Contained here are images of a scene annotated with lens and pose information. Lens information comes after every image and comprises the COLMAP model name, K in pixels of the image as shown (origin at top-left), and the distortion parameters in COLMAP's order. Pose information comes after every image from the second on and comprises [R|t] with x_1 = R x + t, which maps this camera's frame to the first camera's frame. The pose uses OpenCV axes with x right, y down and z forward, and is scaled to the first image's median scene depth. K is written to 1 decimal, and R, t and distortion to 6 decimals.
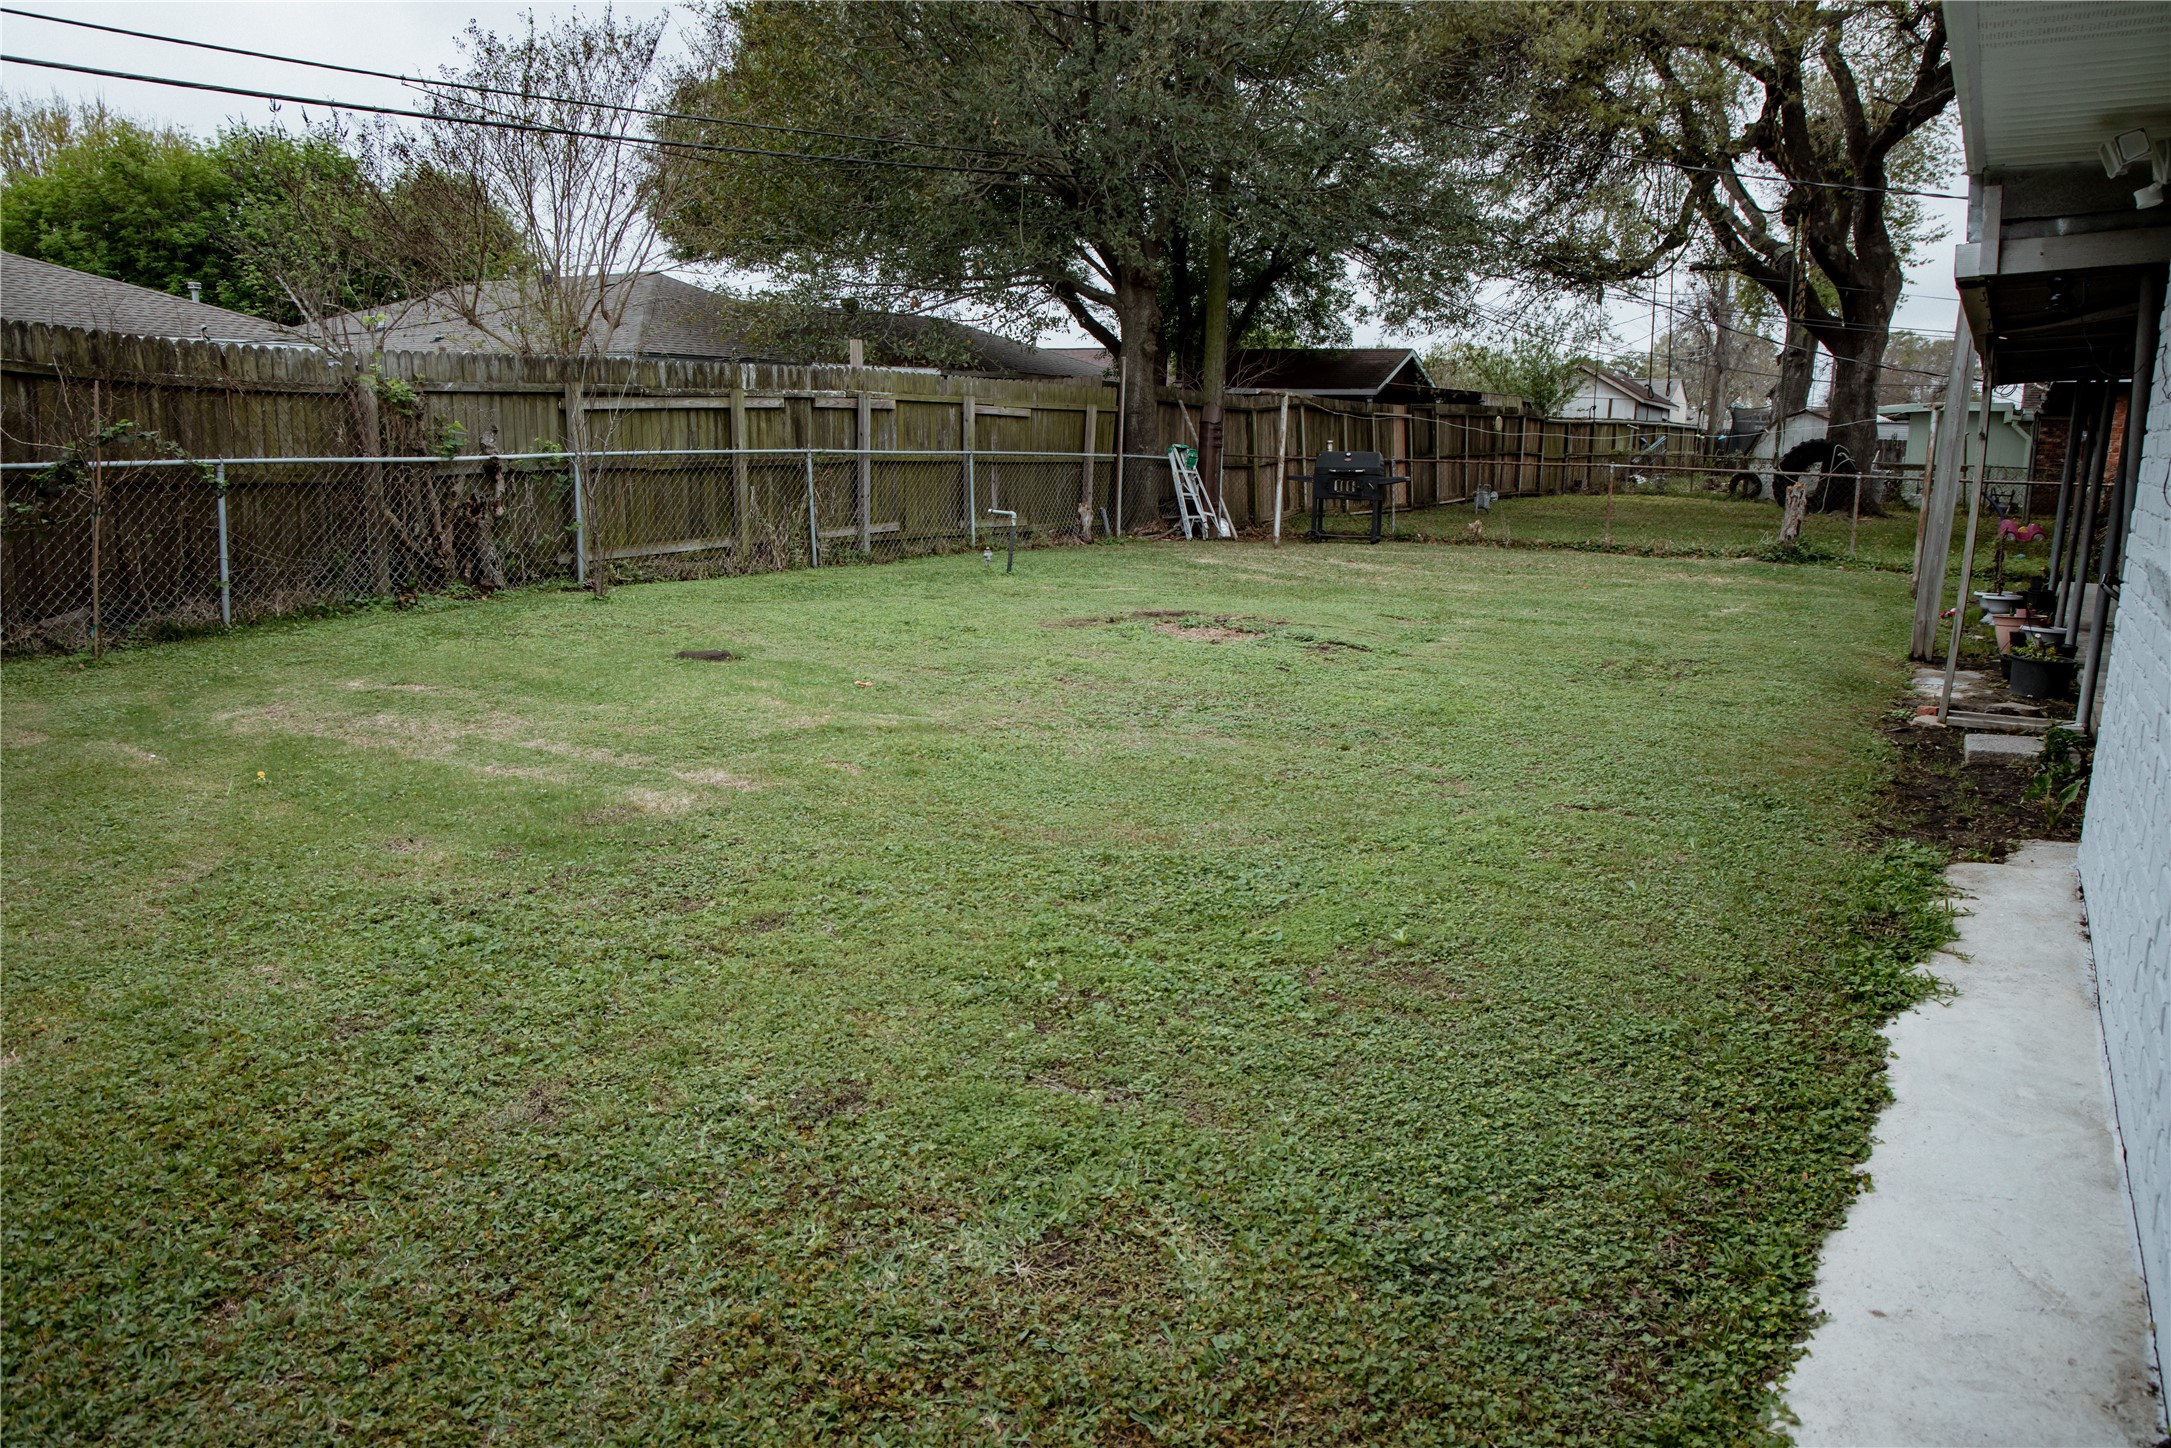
lens RADIAL K [[1491.1, 0, 1085.5], [0, 1491.1, 724.0], [0, 0, 1]] dist [-0.104025, 0.124042]
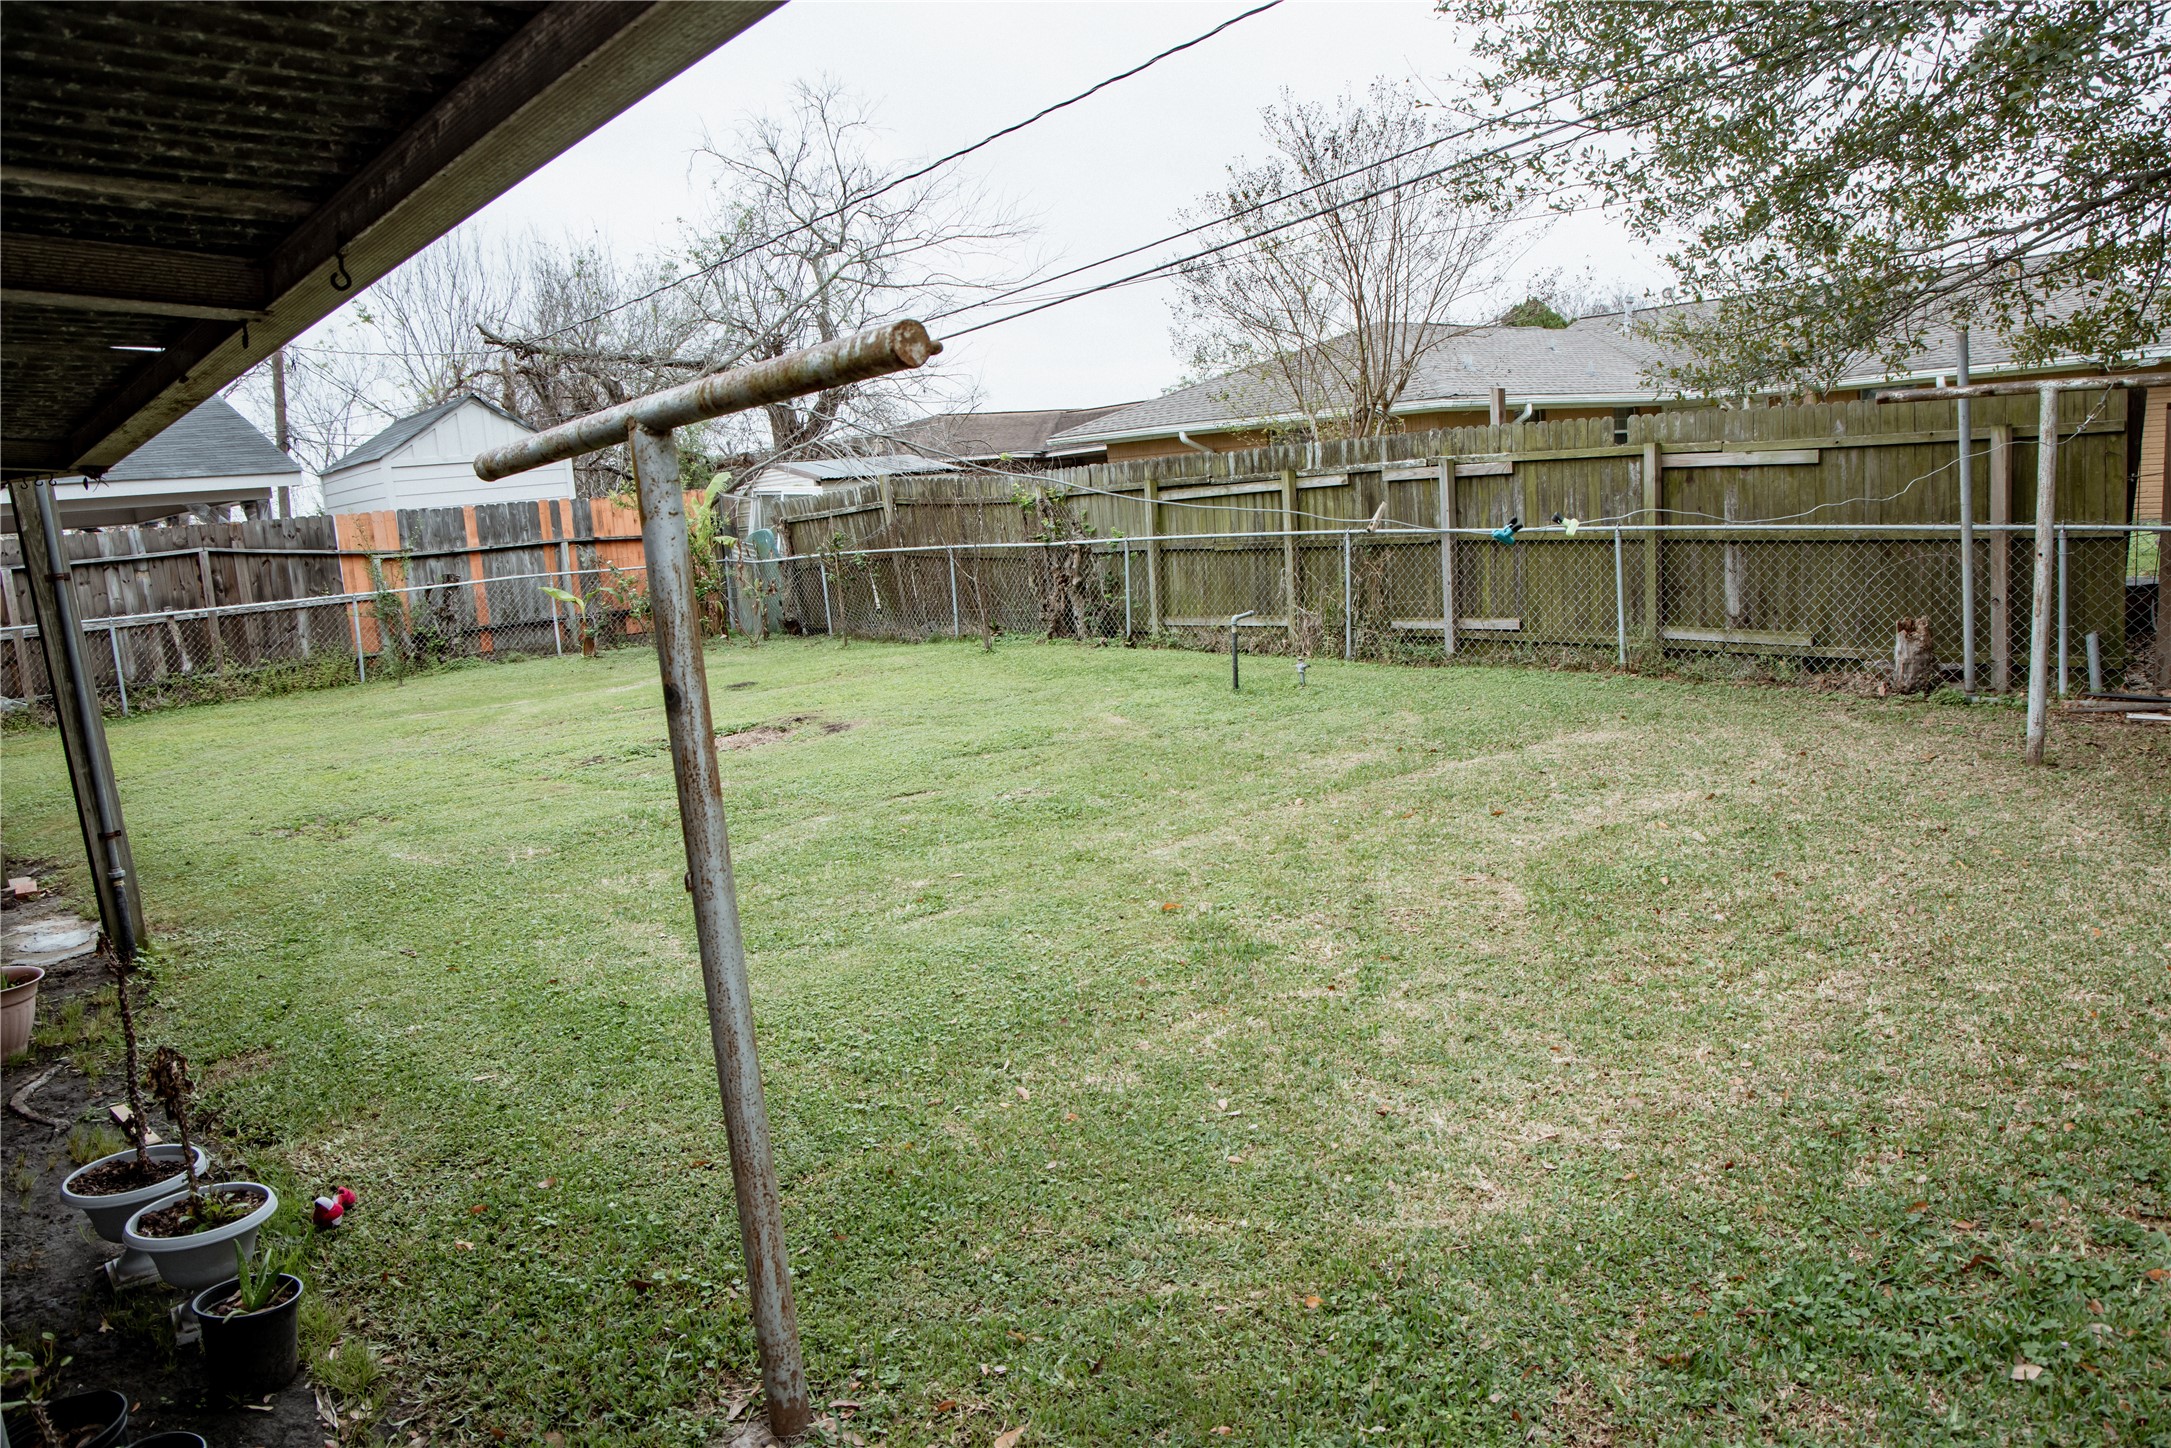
lens RADIAL K [[1491.1, 0, 1085.5], [0, 1491.1, 724.0], [0, 0, 1]] dist [-0.104025, 0.124042]
pose [[-0.260375, 0.137649, -0.955645, 0.786770], [-0.134757, 0.974916, 0.177141, -0.220554], [0.956057, 0.174903, -0.235295, 1.142998]]
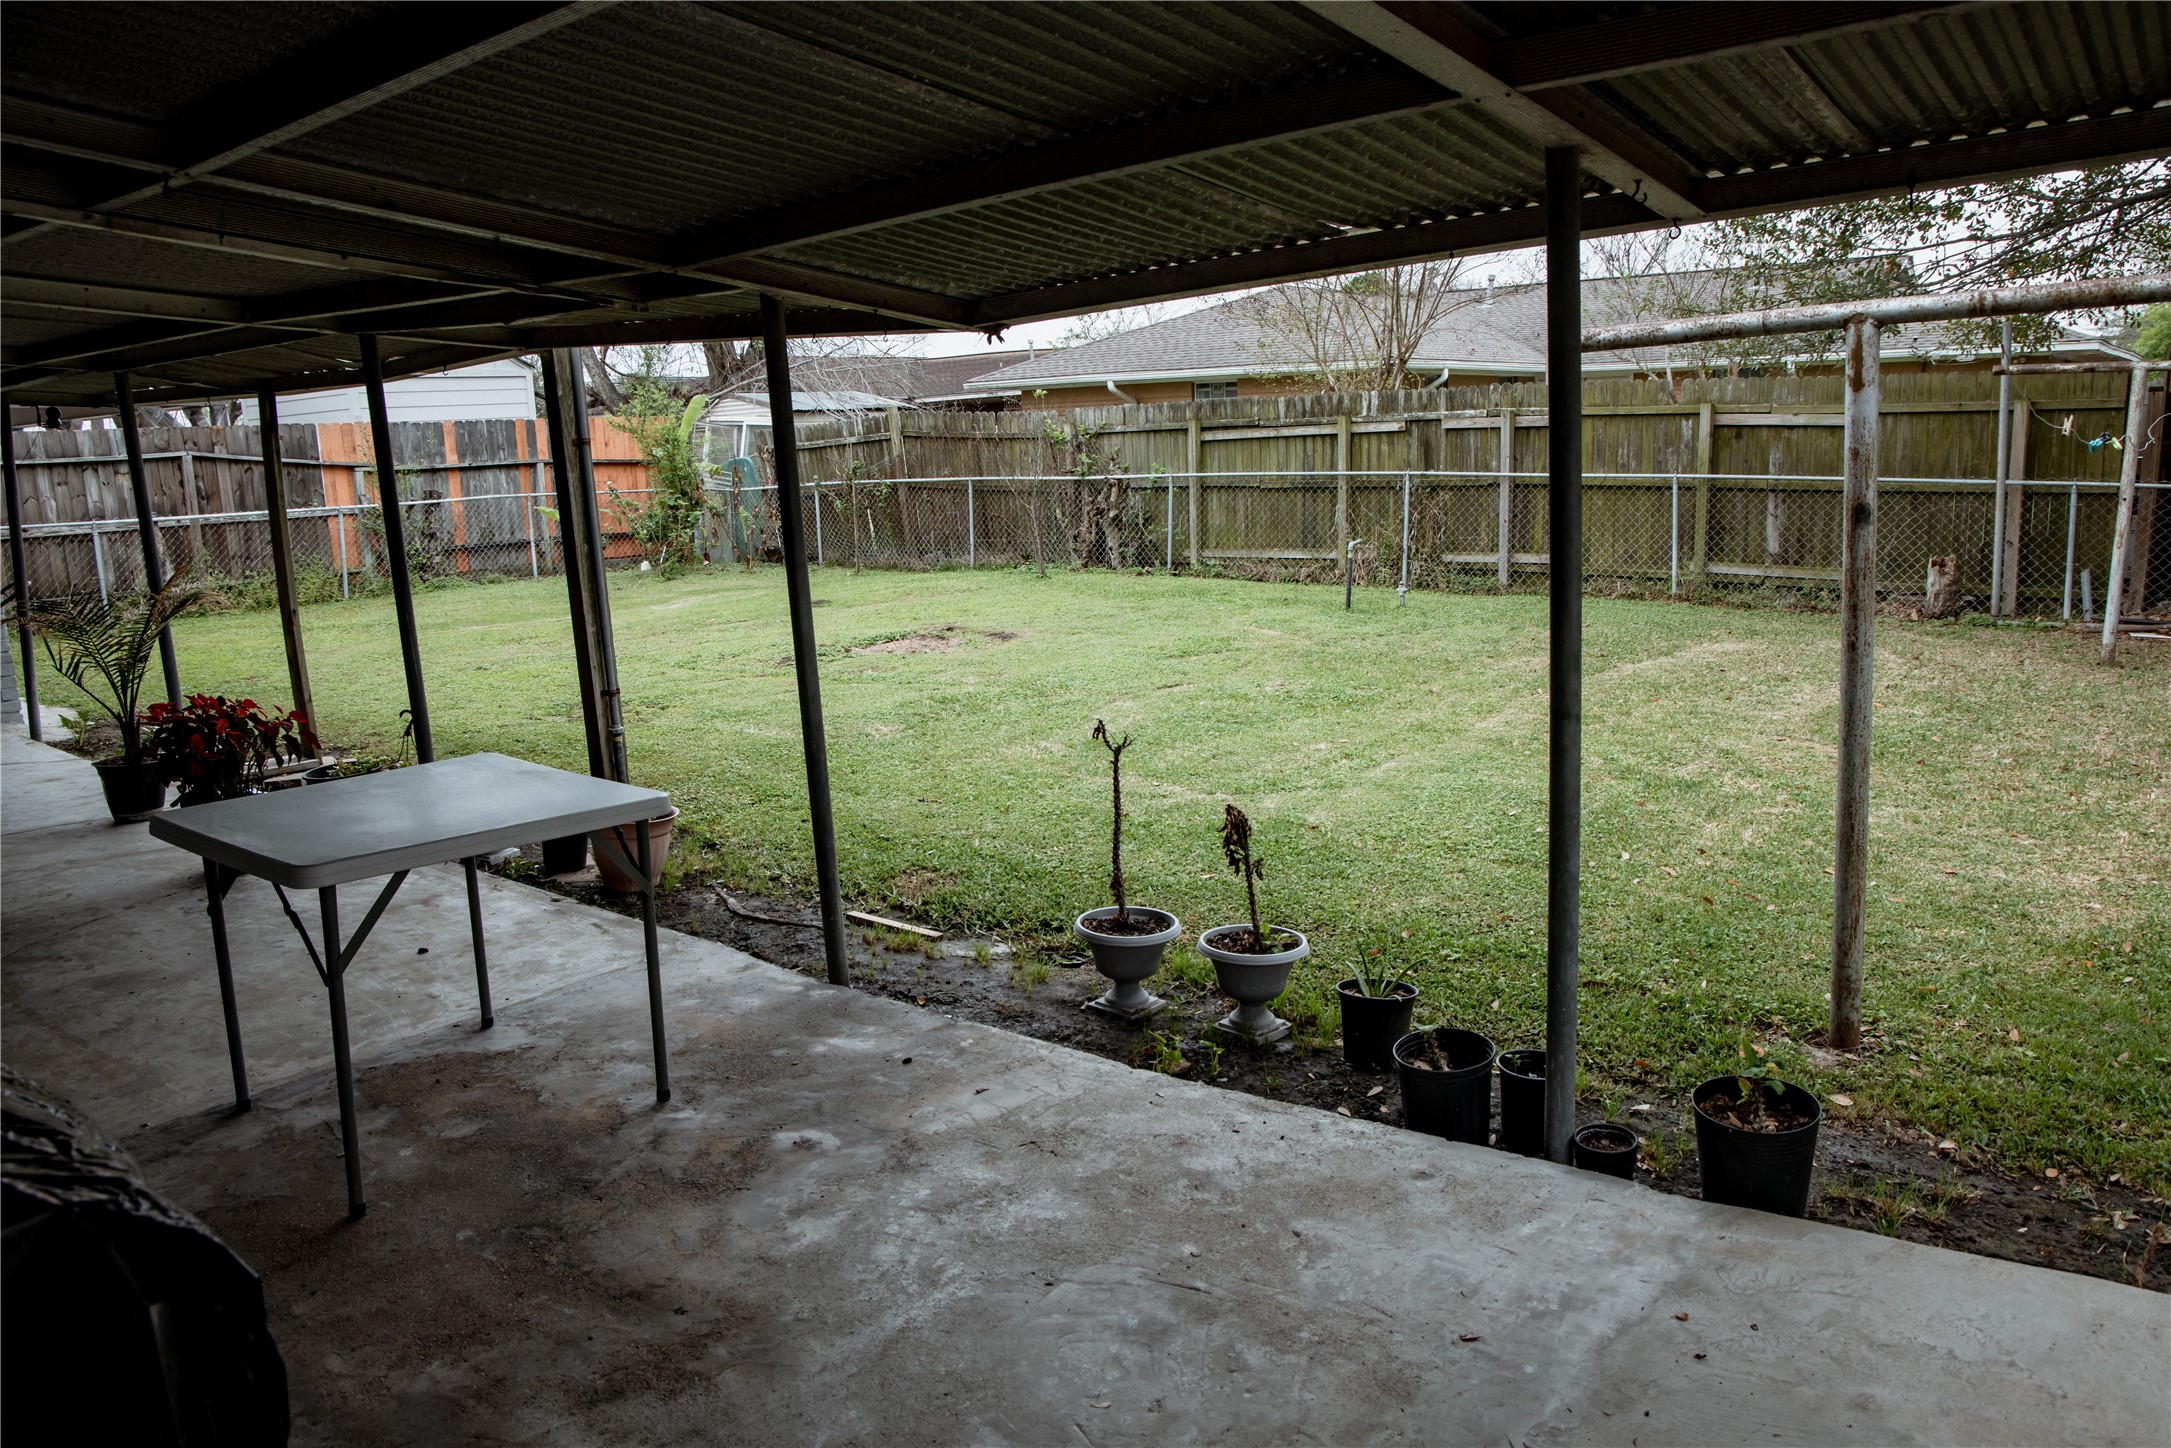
lens RADIAL K [[1491.1, 0, 1085.5], [0, 1491.1, 724.0], [0, 0, 1]] dist [-0.104025, 0.124042]
pose [[-0.090949, 0.162264, -0.982547, 0.902815], [-0.175321, 0.968617, 0.176192, -0.166635], [0.980301, 0.188286, -0.059647, 0.926886]]
